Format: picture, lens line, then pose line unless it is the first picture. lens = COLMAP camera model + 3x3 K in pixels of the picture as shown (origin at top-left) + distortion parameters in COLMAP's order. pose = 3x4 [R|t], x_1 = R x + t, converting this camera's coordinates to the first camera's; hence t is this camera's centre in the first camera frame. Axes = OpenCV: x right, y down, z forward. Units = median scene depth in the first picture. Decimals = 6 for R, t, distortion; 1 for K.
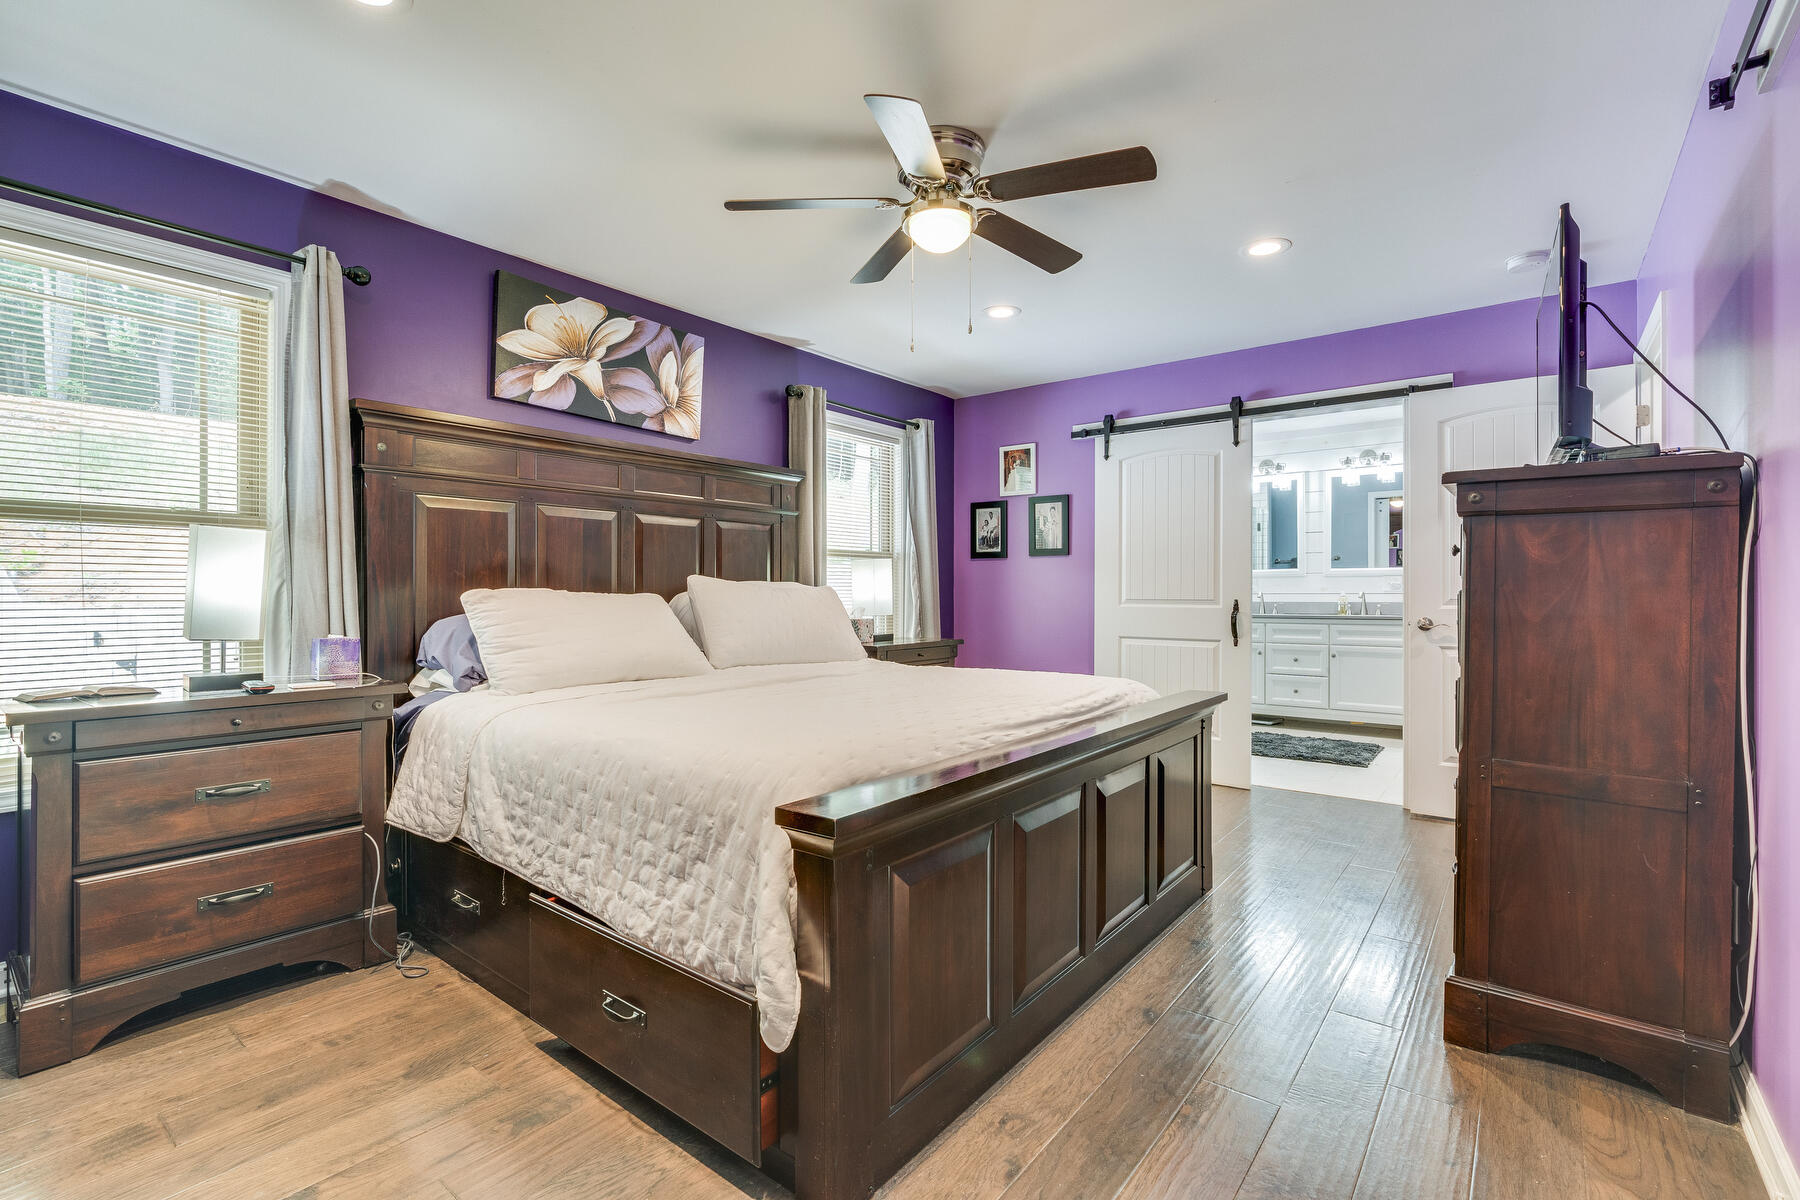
lens RADIAL K [[816.7, 0, 896.8], [0, 816.7, 600.0], [0, 0, 1]] dist [-0.001163, -0.000051]
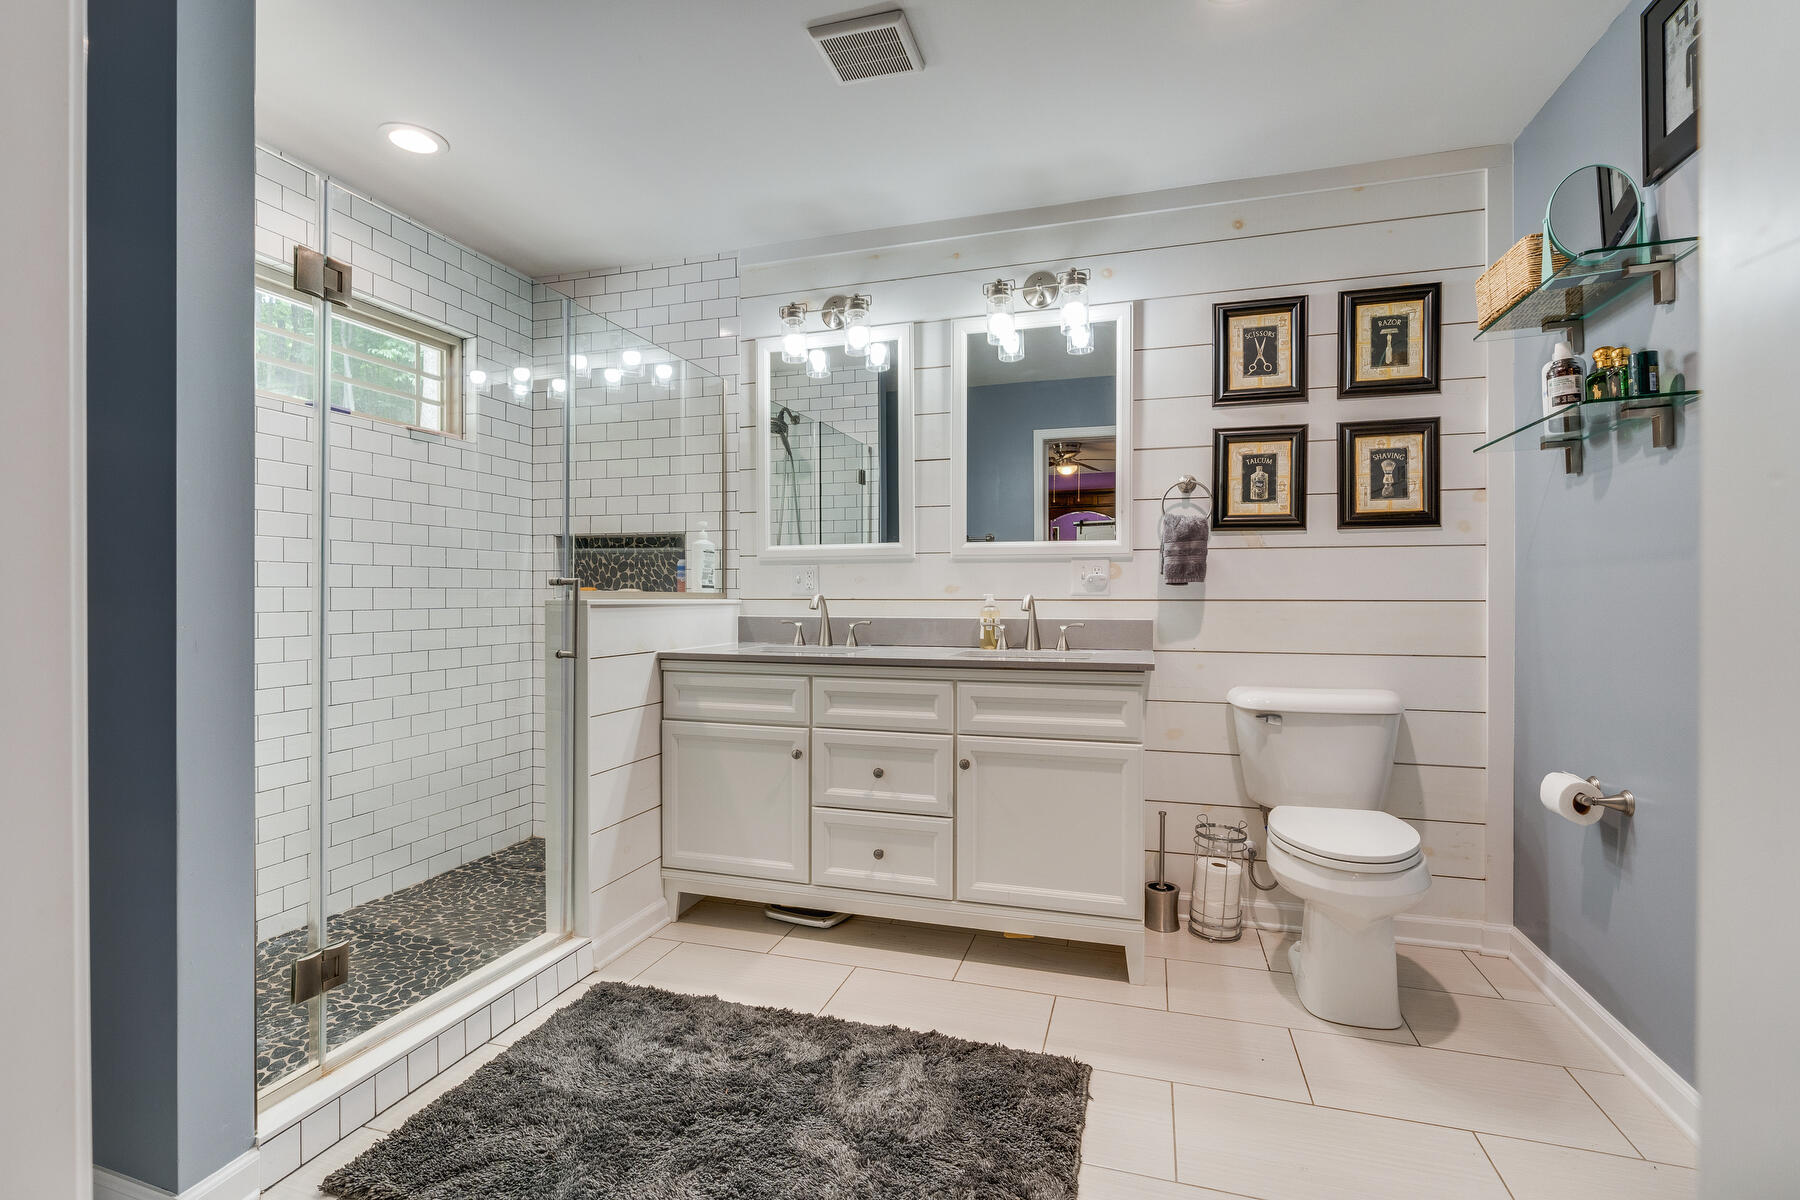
lens RADIAL K [[816.7, 0, 901.2], [0, 816.7, 598.5], [0, 0, 1]] dist [-0.001163, -0.000051]
pose [[0.932170, 0.000765, 0.362020, 1.078116], [0.000310, 0.999996, -0.002911, -0.024504], [-0.362021, 0.002825, 0.932166, 1.911830]]
